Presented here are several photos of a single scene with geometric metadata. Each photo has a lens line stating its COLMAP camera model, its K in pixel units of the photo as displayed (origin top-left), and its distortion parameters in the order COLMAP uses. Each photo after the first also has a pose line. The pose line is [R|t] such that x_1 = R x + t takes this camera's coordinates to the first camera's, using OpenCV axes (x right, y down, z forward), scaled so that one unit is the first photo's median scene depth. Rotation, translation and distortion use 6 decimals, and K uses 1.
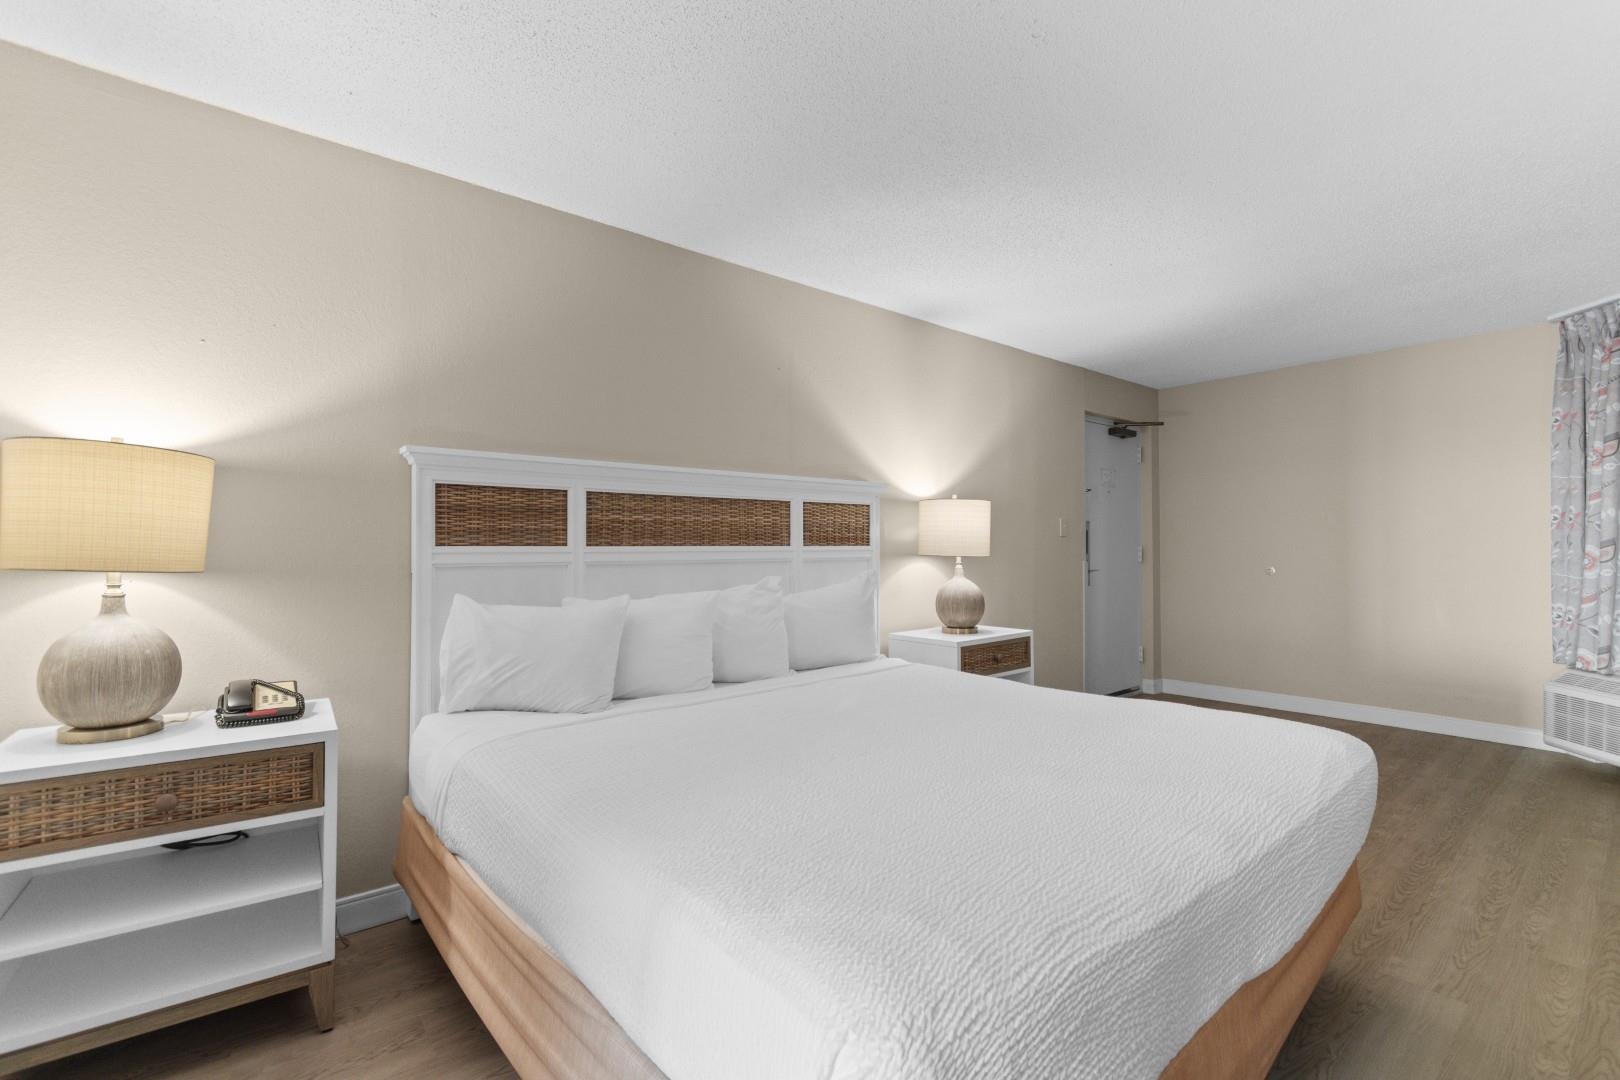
lens RADIAL K [[786.1, 0, 811.8], [0, 786.1, 495.0], [0, 0, 1]] dist [0.000147, -0.000681]
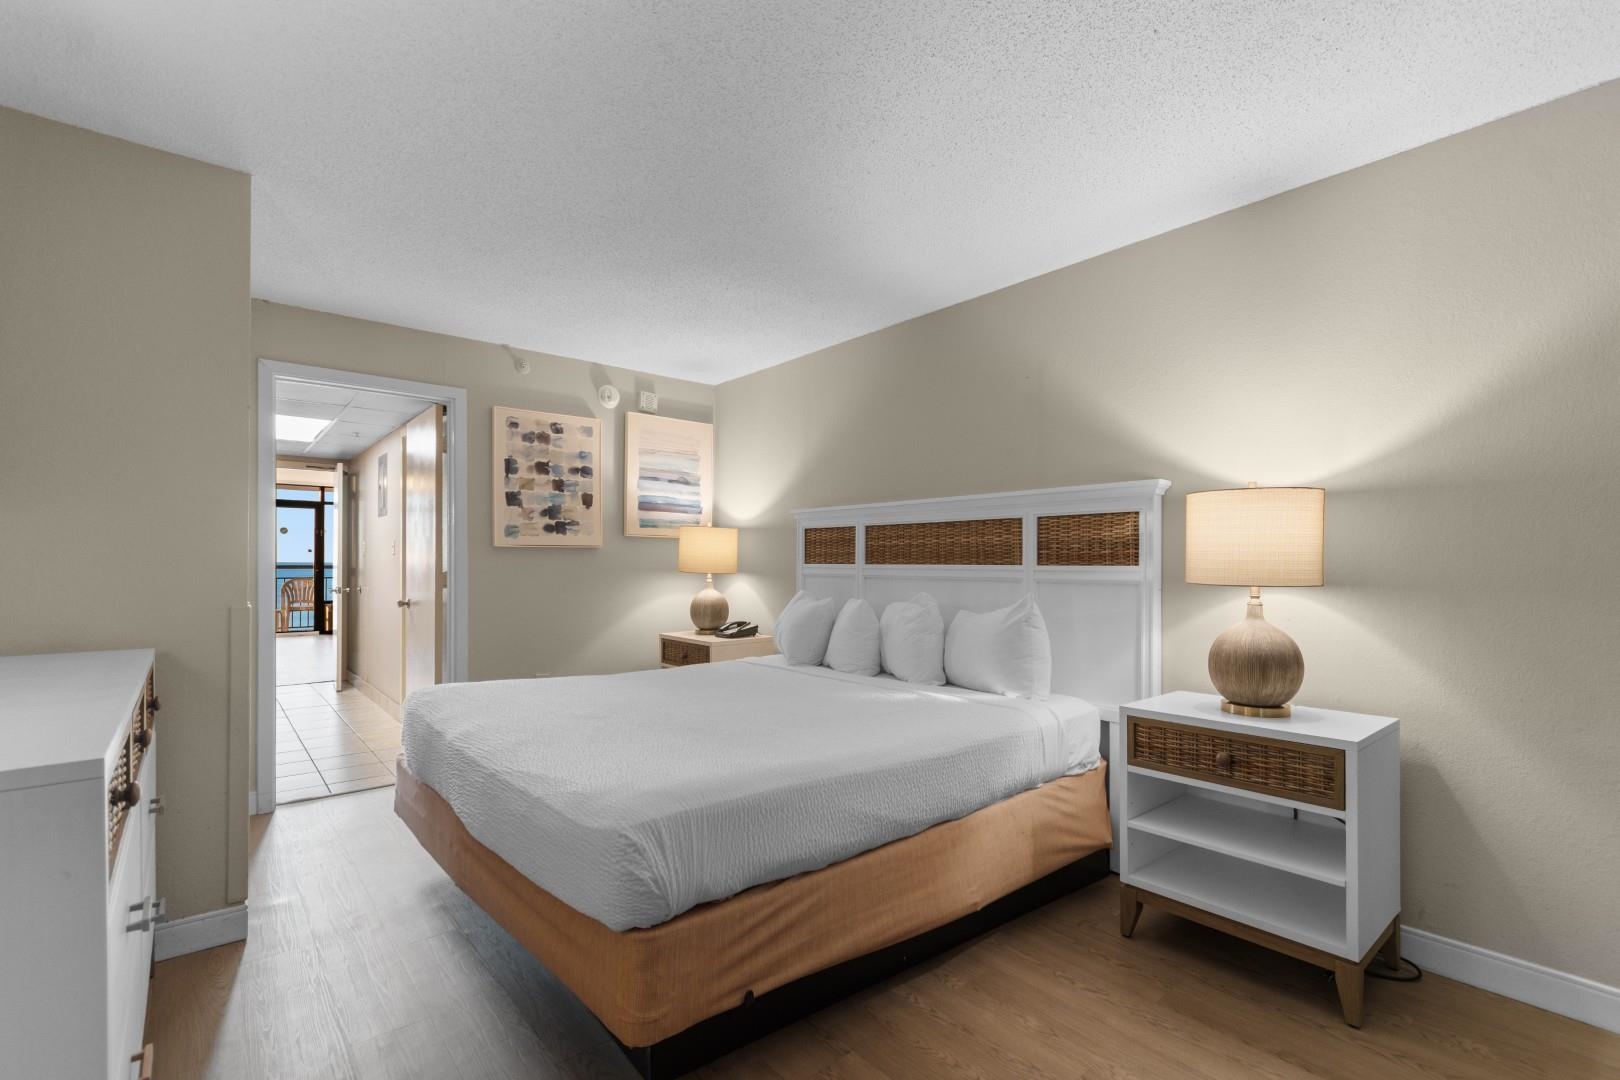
lens RADIAL K [[724.0, 0, 808.6], [0, 724.0, 560.4], [0, 0, 1]] dist [0.000060, -0.000108]
pose [[0.005013, -0.005015, -0.999975, 0.850944], [0.060368, 0.998165, -0.004703, 0.048146], [0.998164, -0.060343, 0.005307, 0.742369]]
